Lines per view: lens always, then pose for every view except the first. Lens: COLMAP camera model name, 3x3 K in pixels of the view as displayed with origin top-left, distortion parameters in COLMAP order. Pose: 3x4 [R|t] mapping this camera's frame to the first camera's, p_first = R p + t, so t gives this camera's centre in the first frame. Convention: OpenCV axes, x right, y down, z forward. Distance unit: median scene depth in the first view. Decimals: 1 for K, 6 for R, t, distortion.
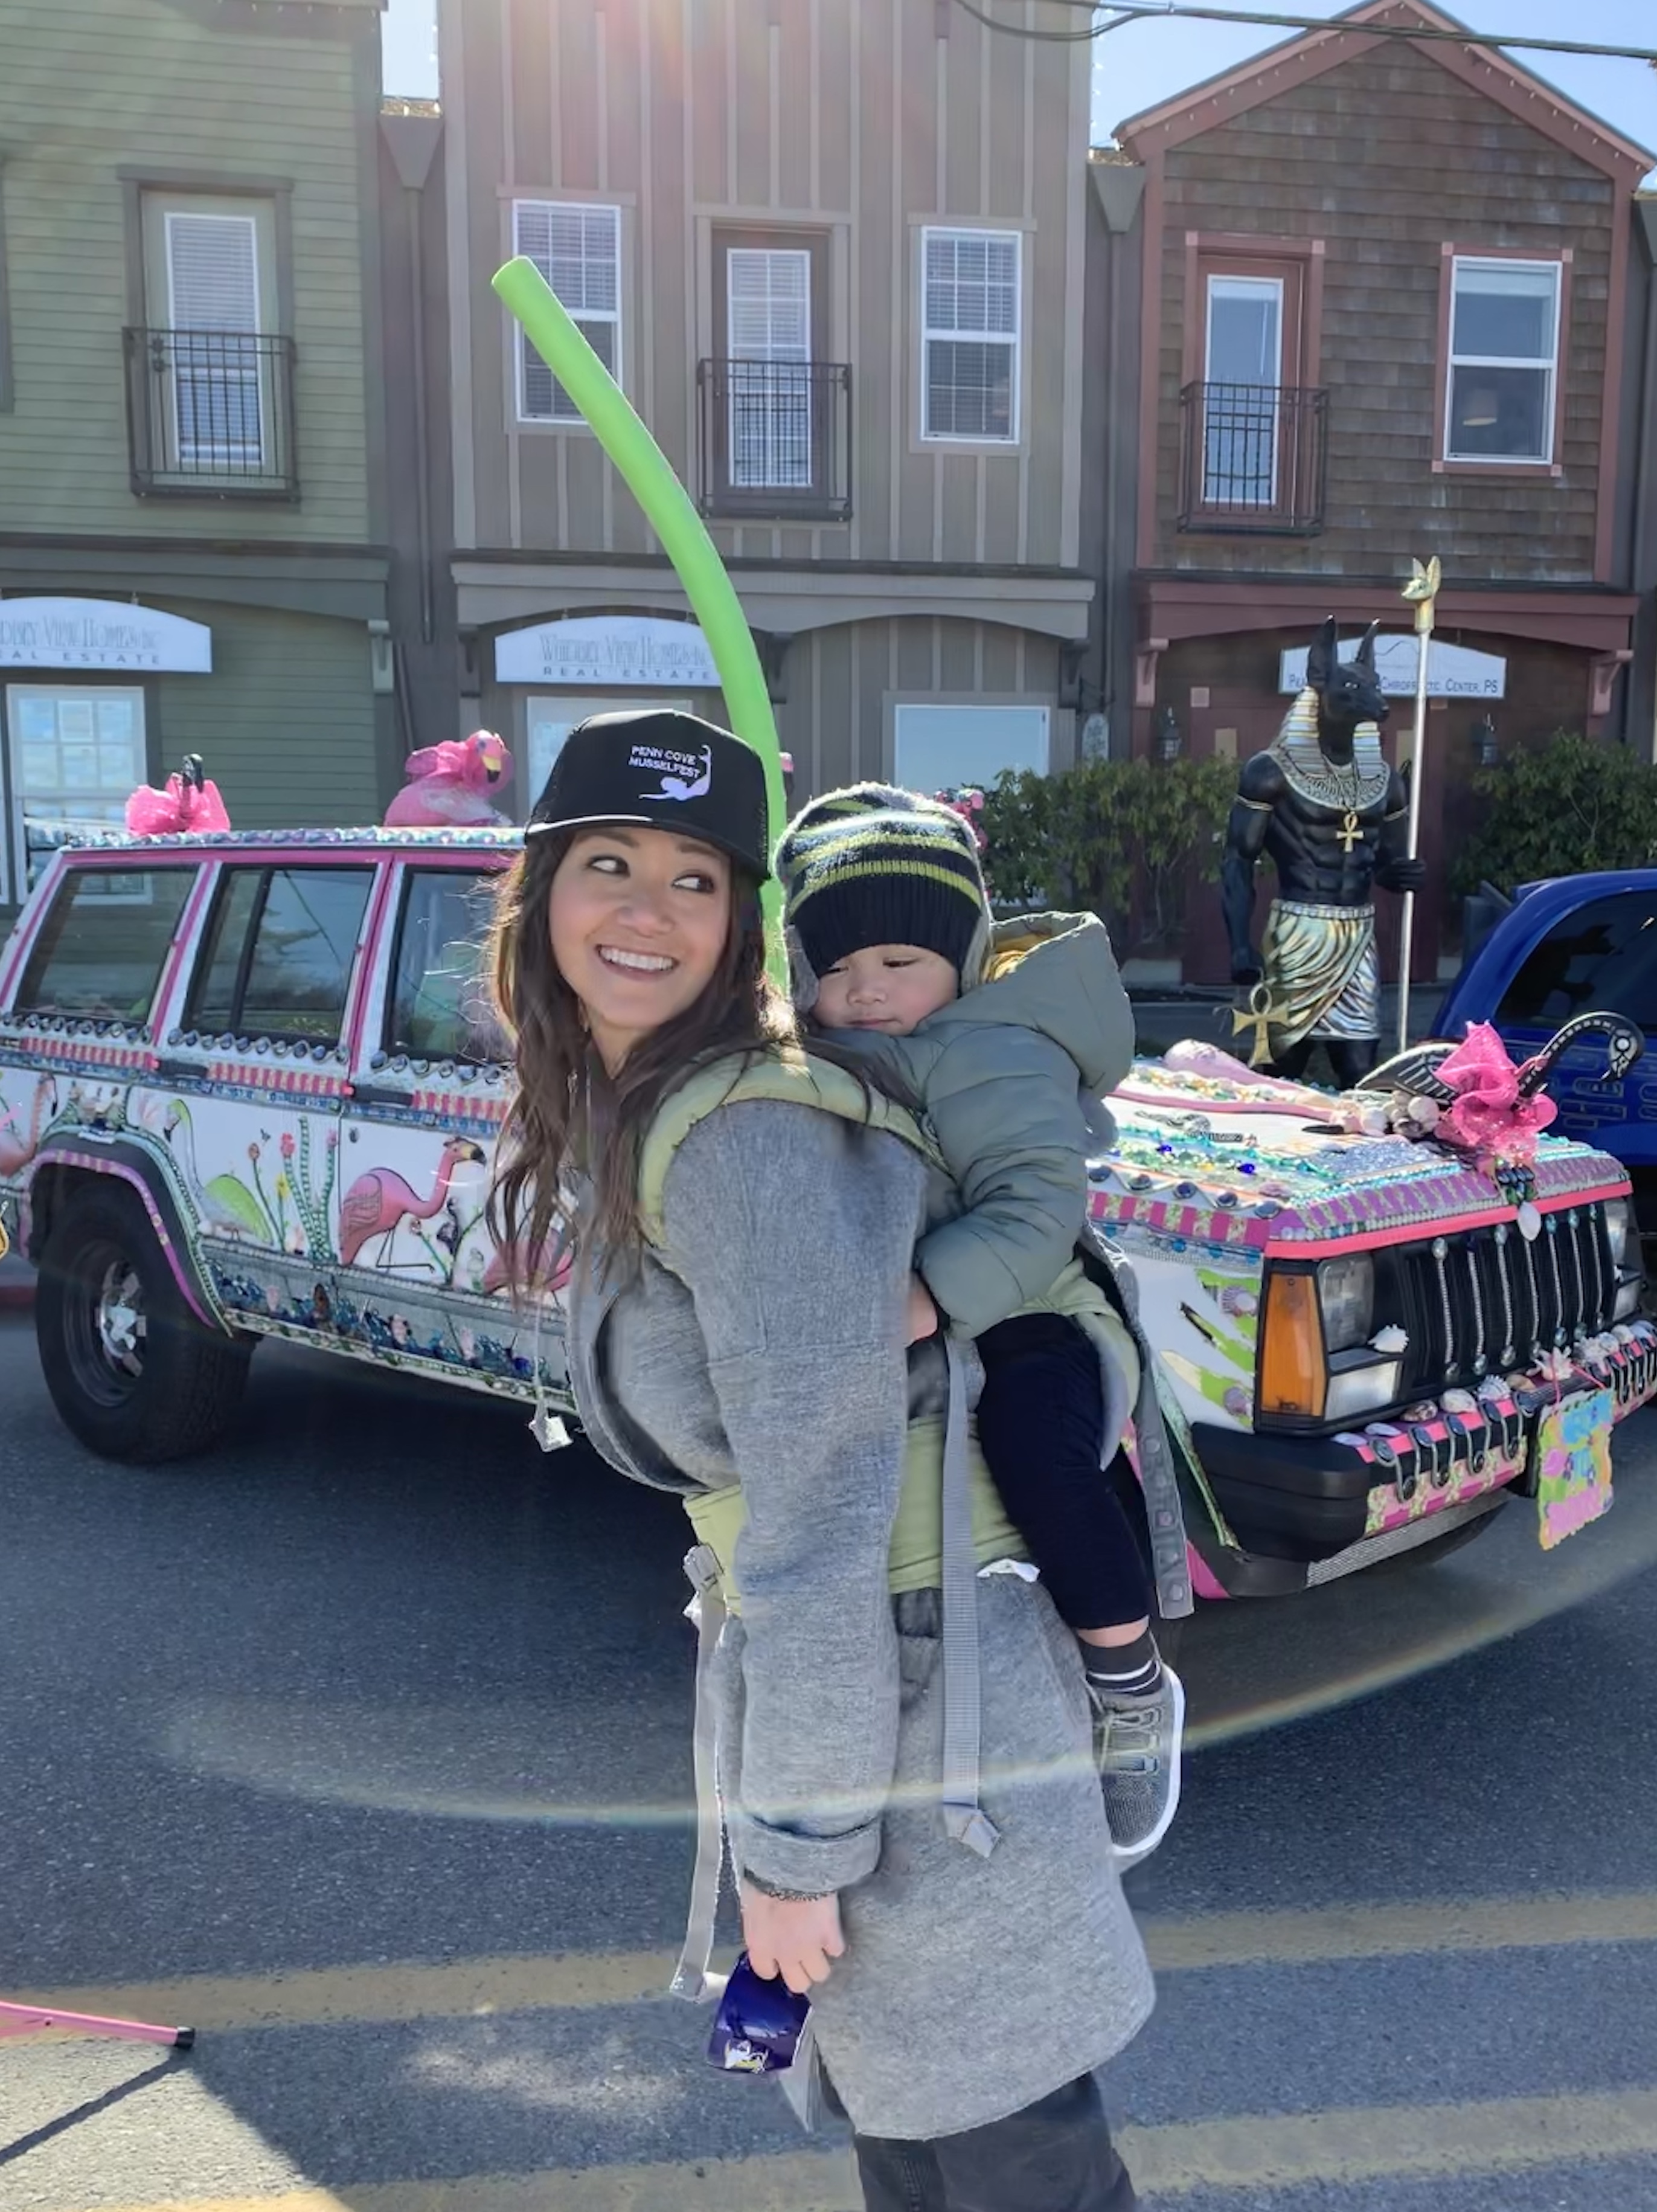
lens RADIAL K [[1710.3, 0, 828.5], [0, 1710.3, 1106.0], [0, 0, 1]] dist [-0.002517, -0.003308]
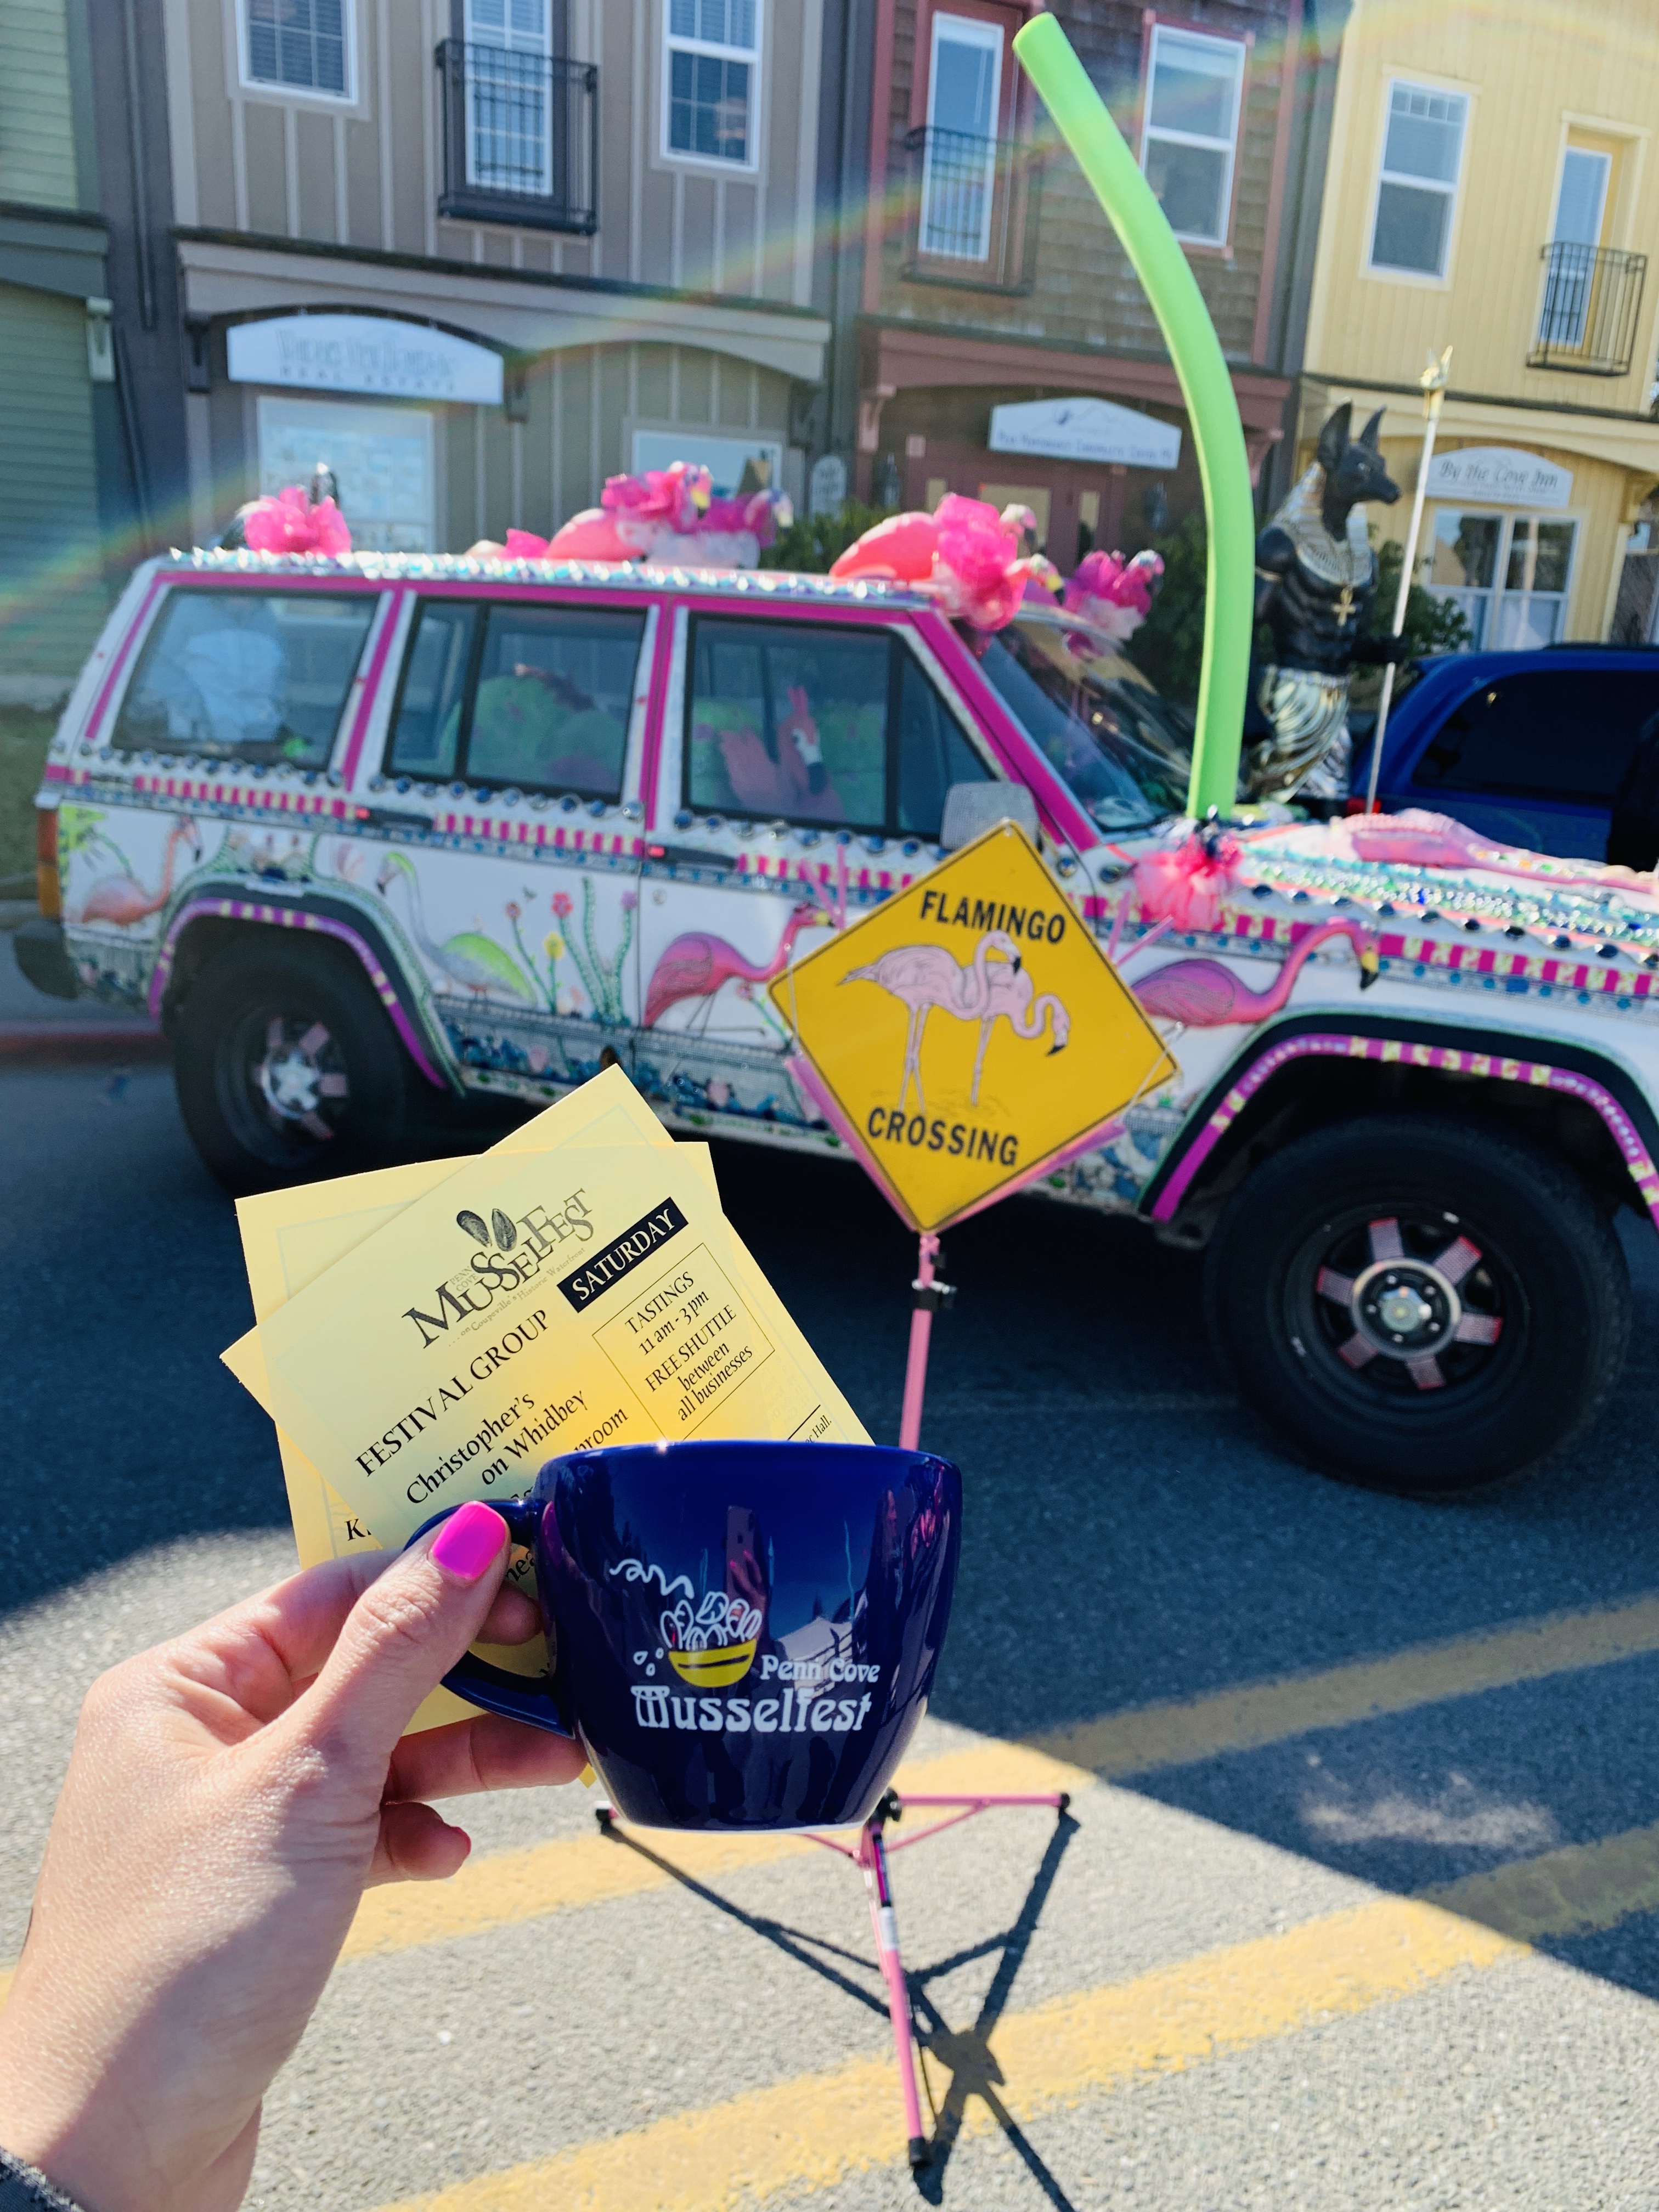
lens RADIAL K [[1520.3, 0, 829.5], [0, 1520.3, 1106.0], [0, 0, 1]] dist [-0.009414, 0.001325]
pose [[0.972423, -0.027759, 0.231565, -0.254485], [-0.015600, 0.982926, 0.183336, -0.017181], [-0.232701, -0.181893, 0.955388, 0.081928]]
